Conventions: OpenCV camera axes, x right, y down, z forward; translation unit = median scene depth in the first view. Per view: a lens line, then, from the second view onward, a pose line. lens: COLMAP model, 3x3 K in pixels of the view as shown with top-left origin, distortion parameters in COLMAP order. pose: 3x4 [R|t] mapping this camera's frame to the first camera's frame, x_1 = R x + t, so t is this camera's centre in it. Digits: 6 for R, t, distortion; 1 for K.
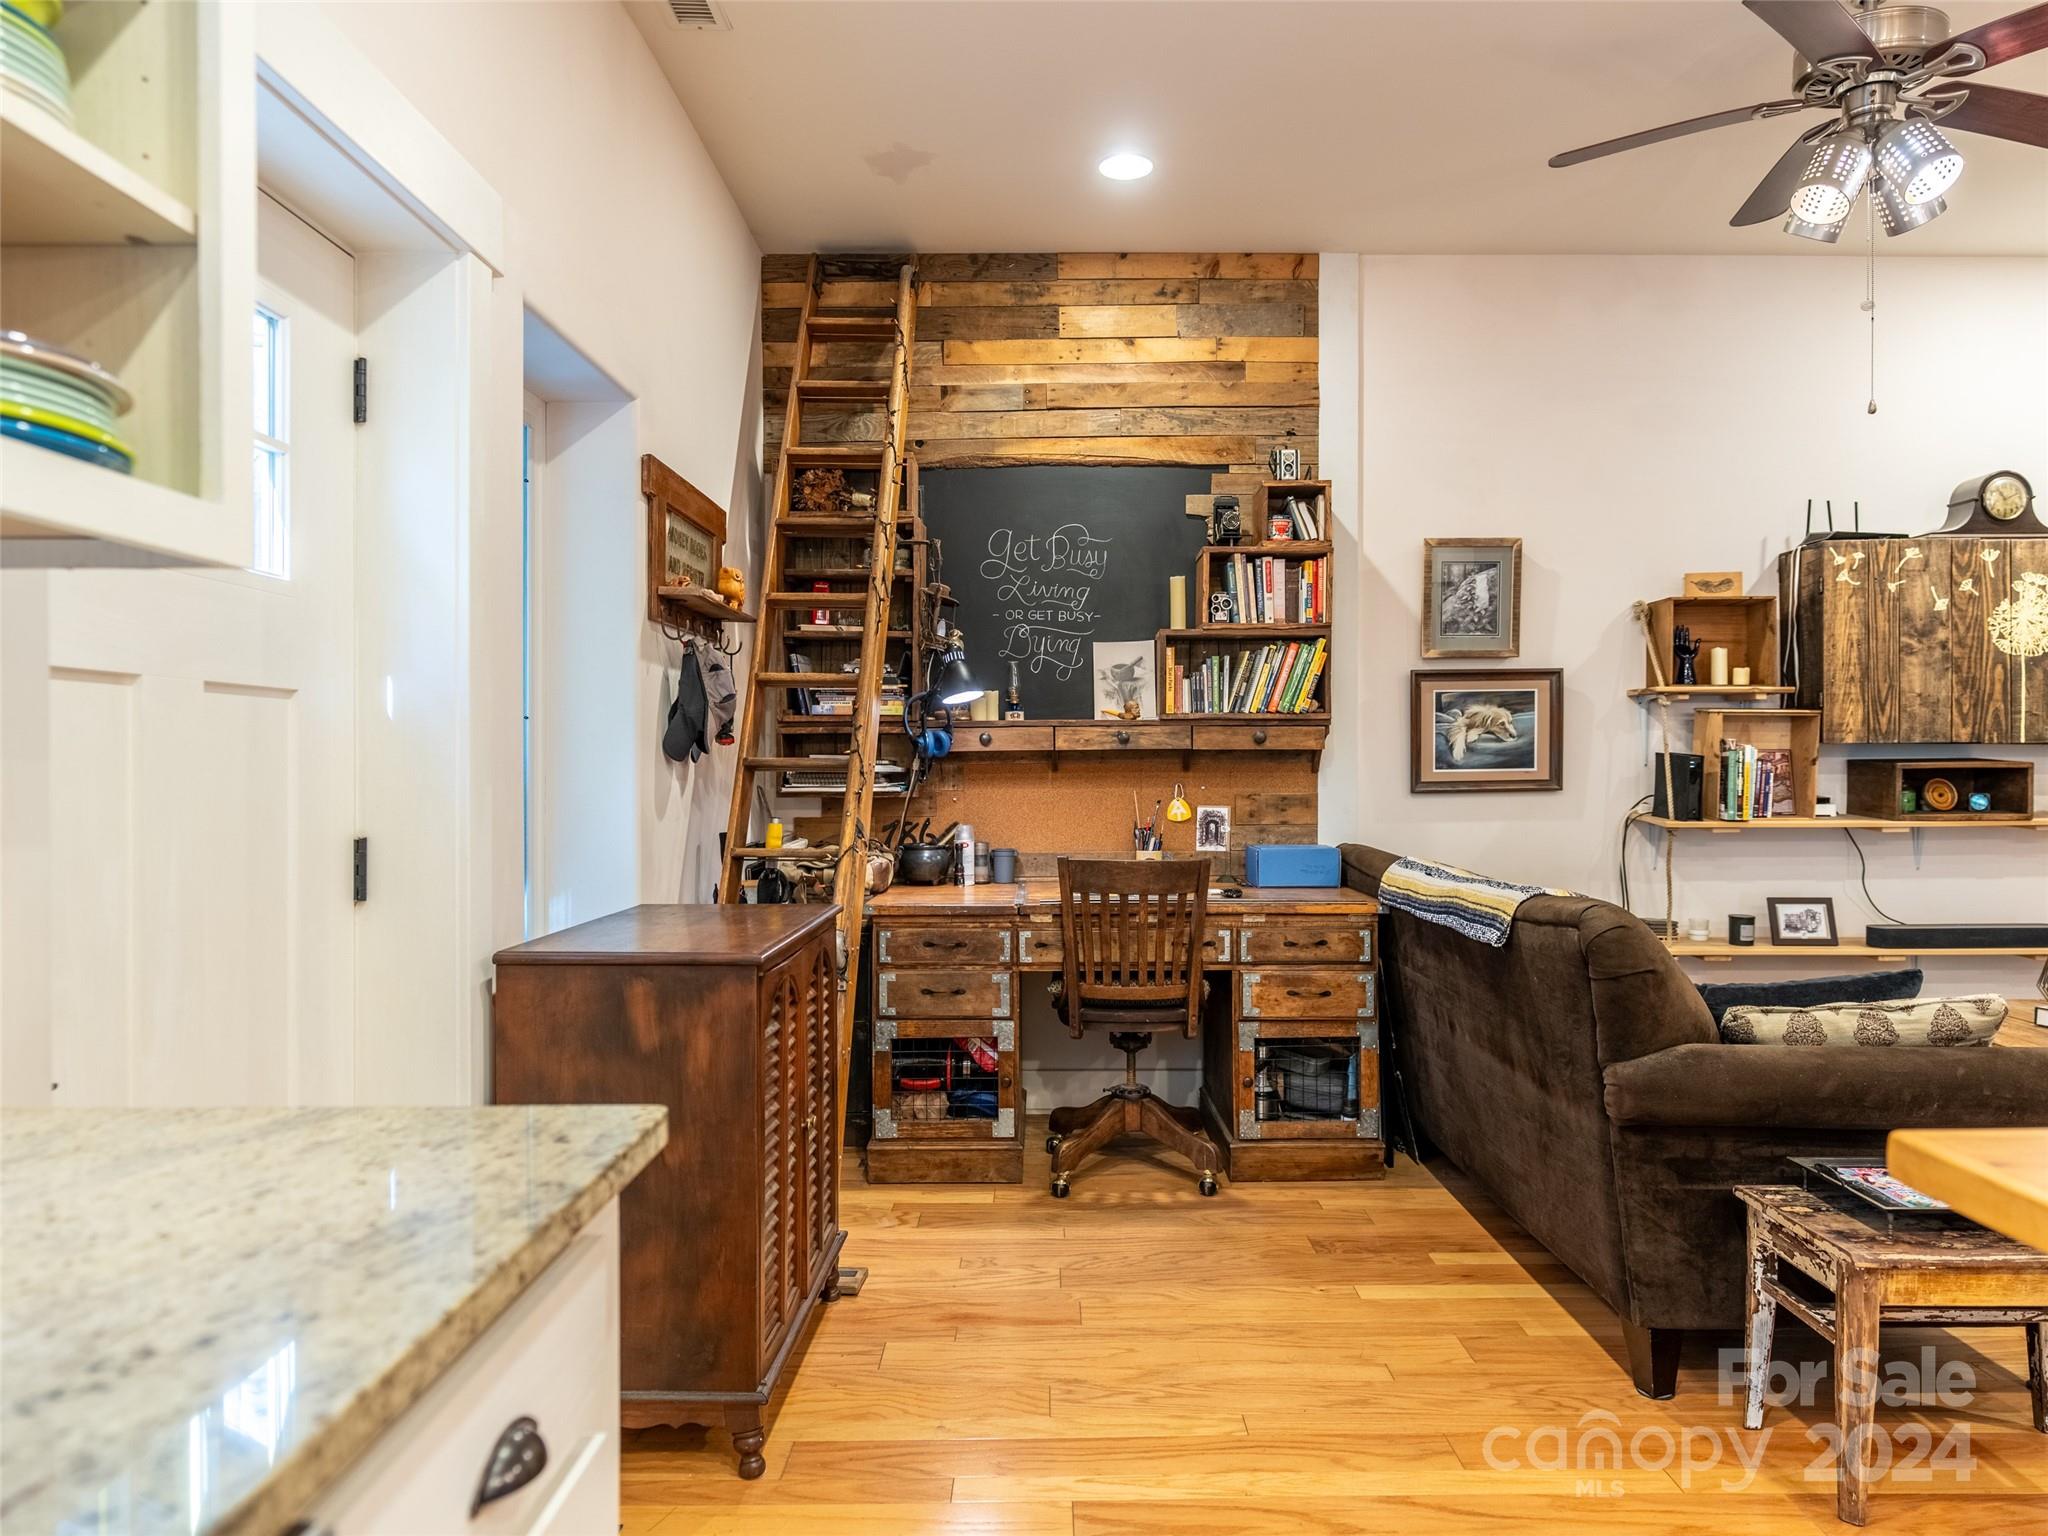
lens RADIAL K [[1341.6, 0, 1027.1], [0, 1341.6, 769.4], [0, 0, 1]] dist [-0.012834, 0.006197]
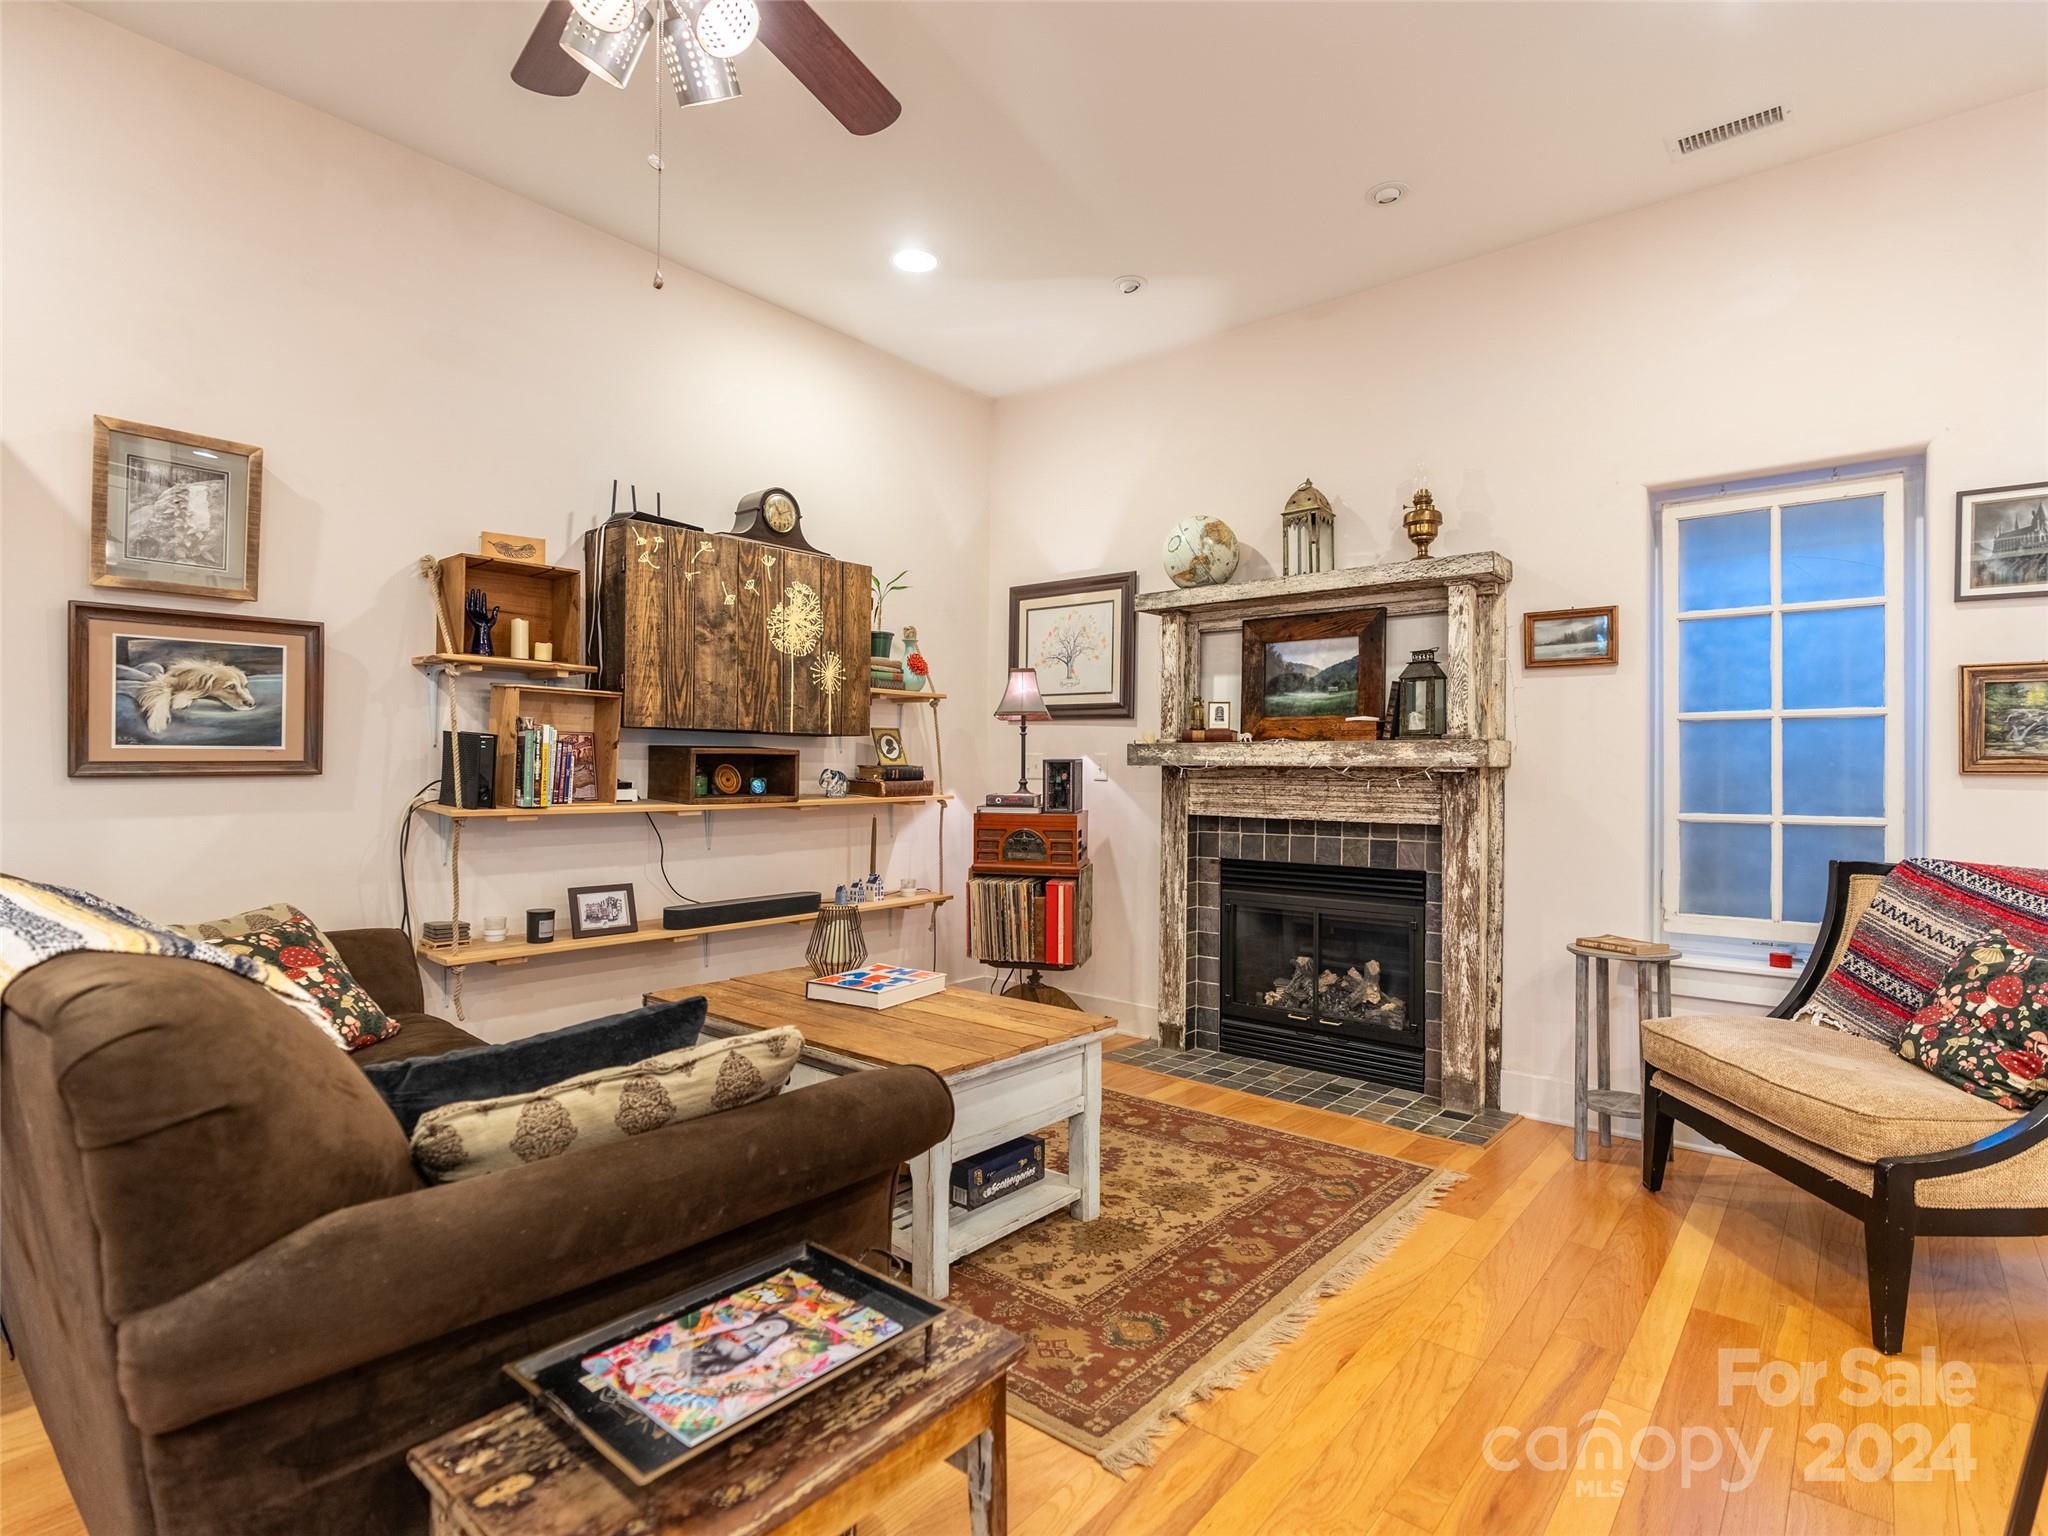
lens RADIAL K [[1038.2, 0, 1028.2], [0, 1038.2, 768.2], [0, 0, 1]] dist [-0.001868, 0.001913]
pose [[0.635280, 0.008063, 0.772240, 0.196553], [-0.005306, 0.999967, -0.006077, 0.013979], [-0.772264, -0.000237, 0.635302, 0.288570]]
